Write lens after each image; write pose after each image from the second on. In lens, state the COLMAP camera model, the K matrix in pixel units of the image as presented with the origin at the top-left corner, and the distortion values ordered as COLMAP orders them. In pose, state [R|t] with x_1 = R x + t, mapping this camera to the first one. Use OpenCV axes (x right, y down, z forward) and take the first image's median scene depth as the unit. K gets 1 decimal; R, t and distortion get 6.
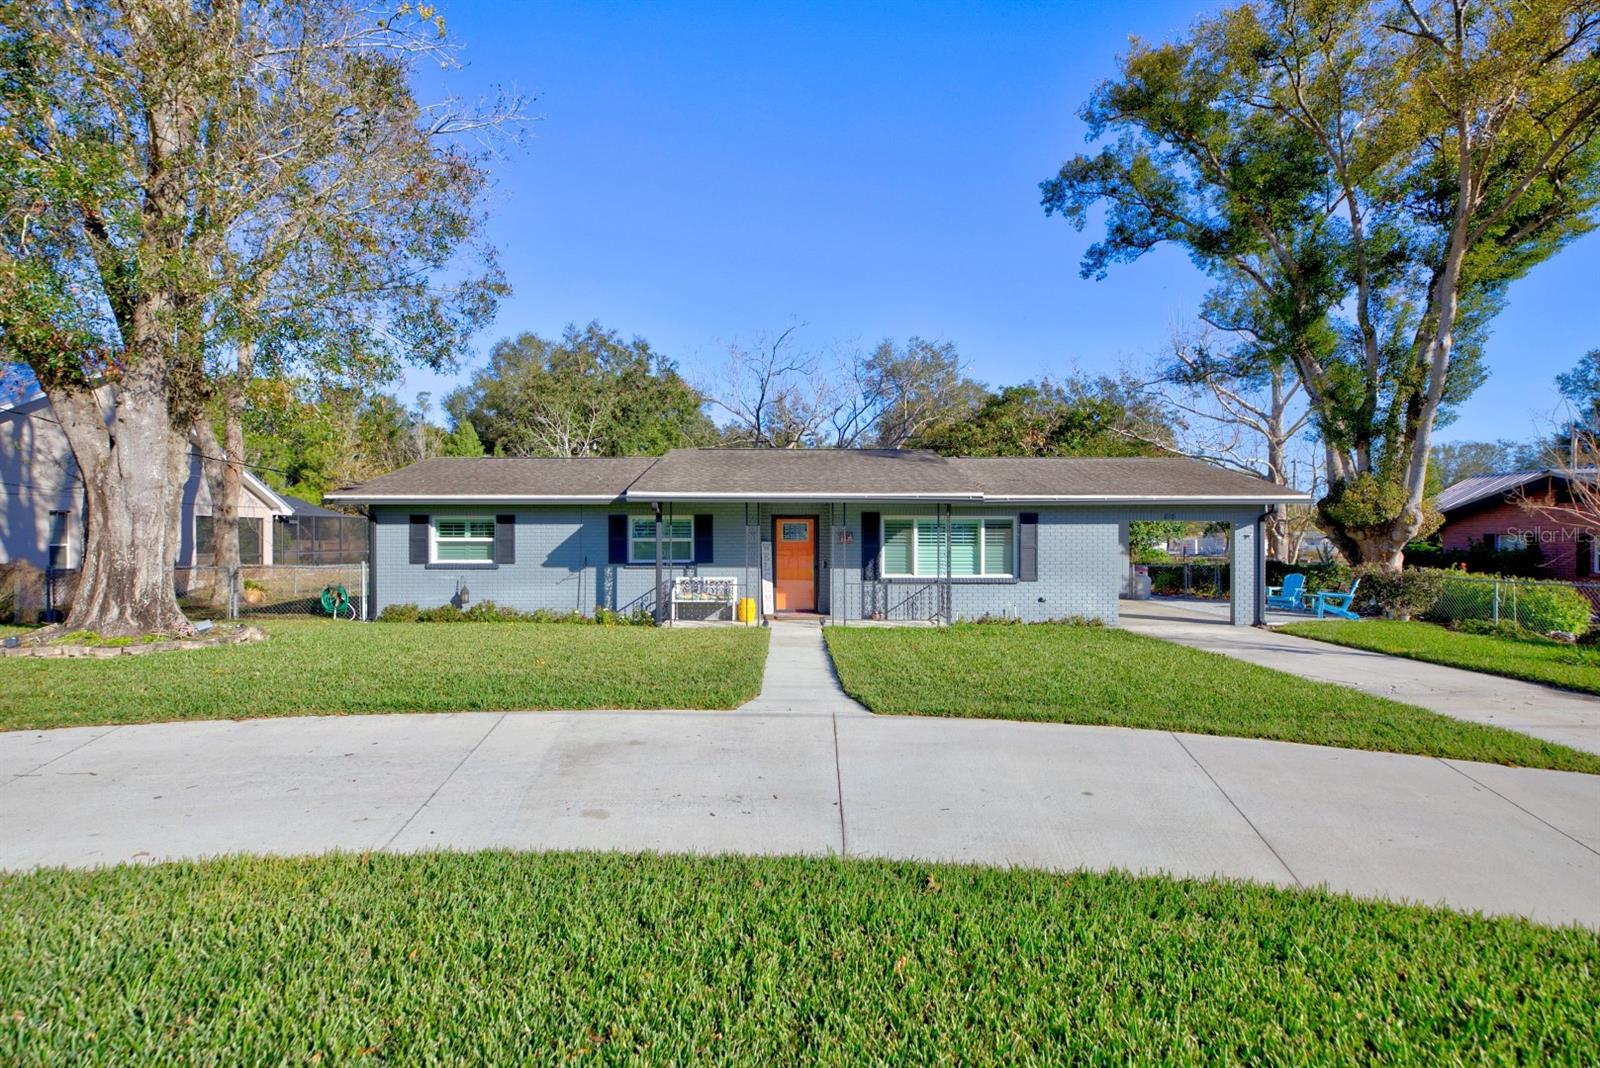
lens RADIAL K [[739.6, 0, 800.0], [0, 739.6, 534.0], [0, 0, 1]] dist [-0.001171, 0.000726]
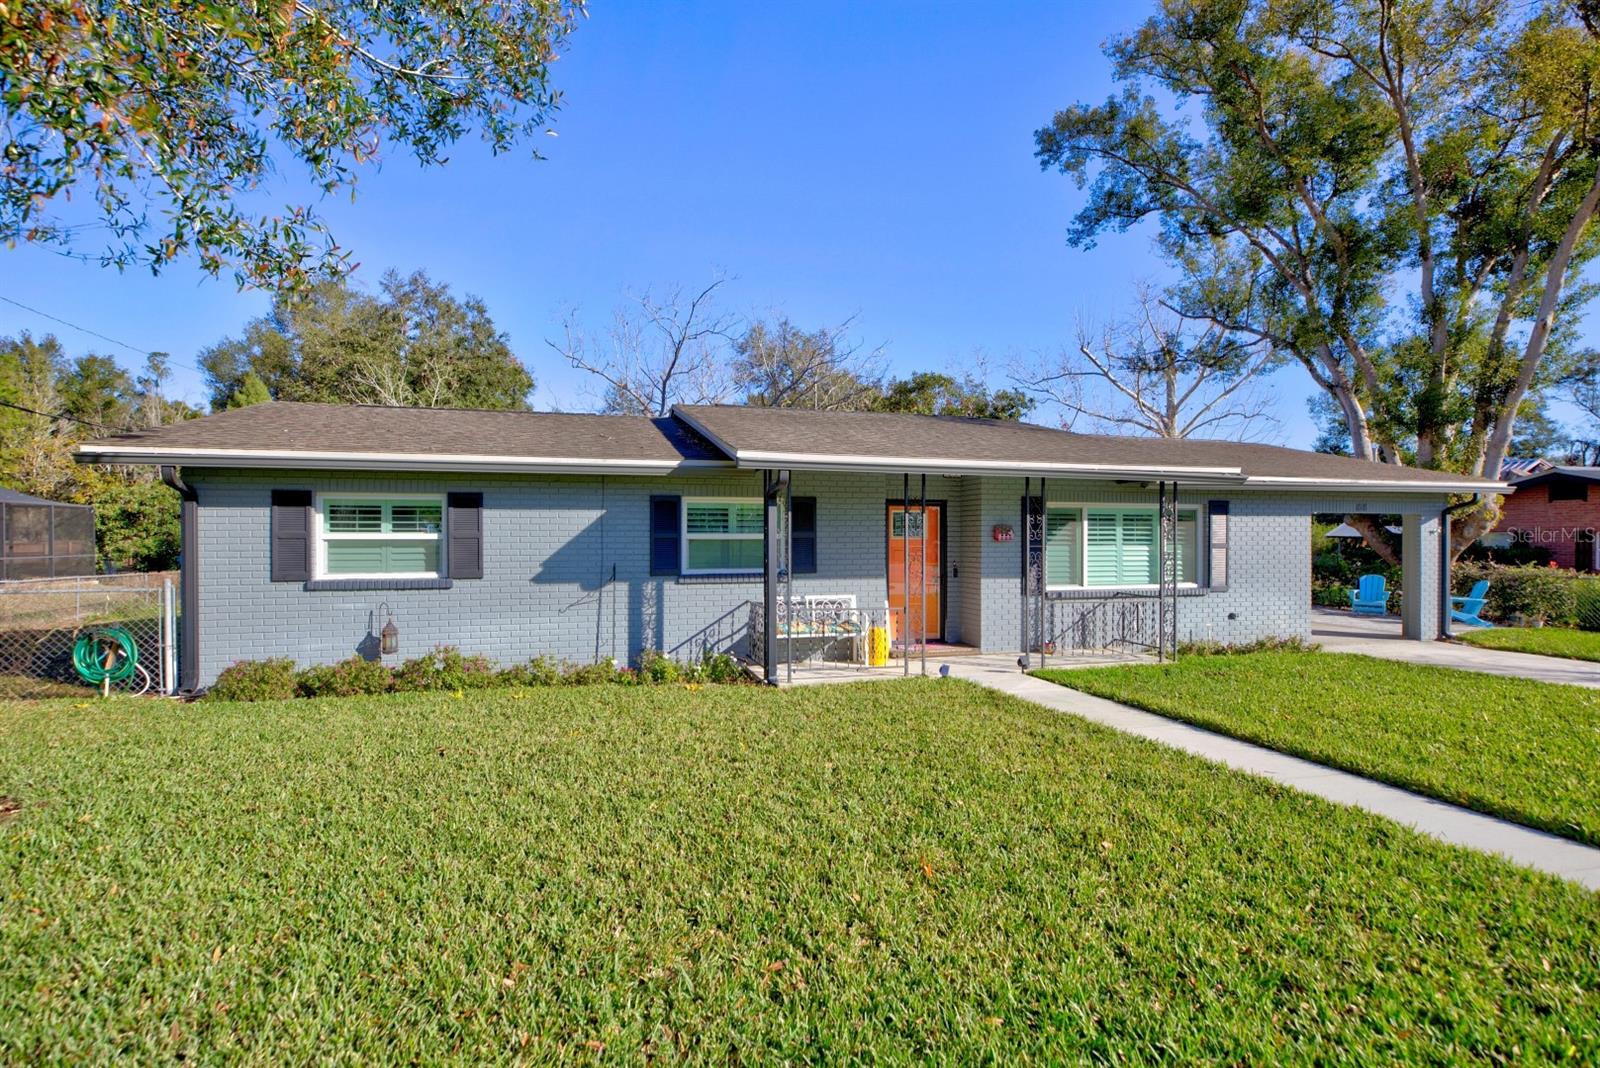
lens RADIAL K [[739.6, 0, 800.0], [0, 739.6, 534.0], [0, 0, 1]] dist [-0.001171, 0.000726]
pose [[0.967277, 0.000316, 0.253722, -0.290121], [-0.000732, 0.999999, 0.001547, 0.004789], [-0.253721, -0.001682, 0.967276, 0.384107]]
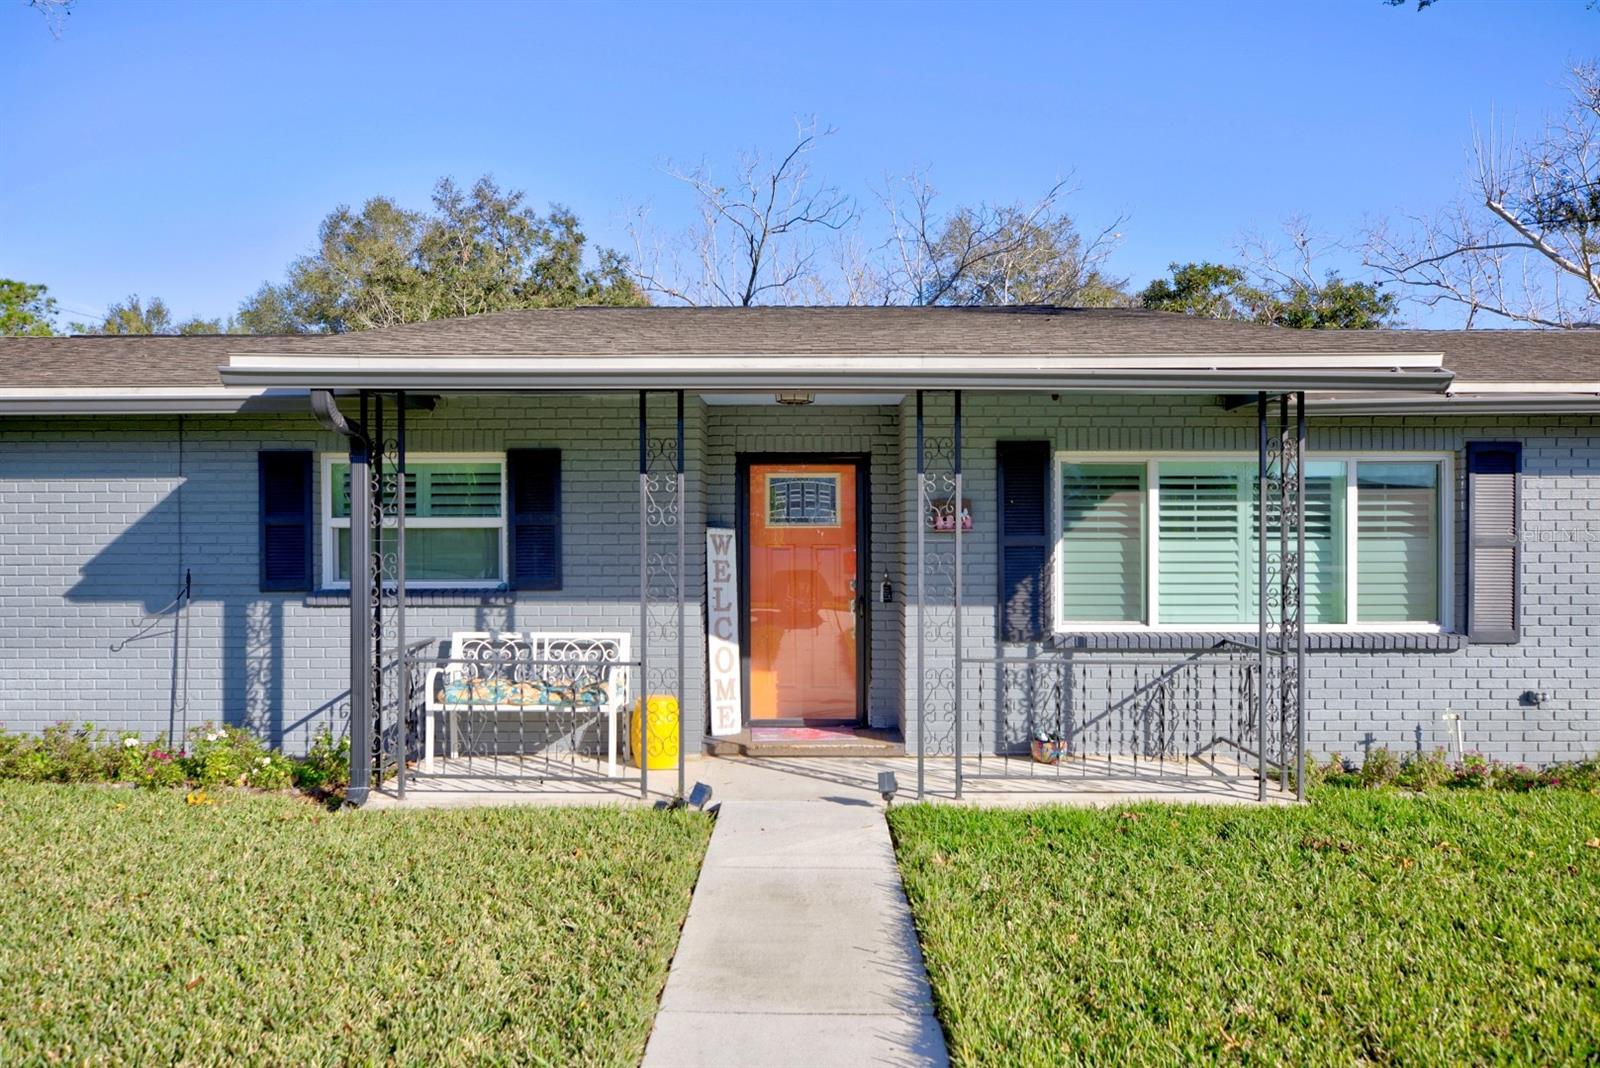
lens RADIAL K [[1045.9, 0, 800.0], [0, 1045.9, 534.0], [0, 0, 1]] dist [0.004071, -0.002210]
pose [[0.999743, -0.001299, -0.022617, 0.003502], [0.001421, 0.999985, 0.005371, 0.010828], [0.022610, -0.005402, 0.999730, 0.513936]]
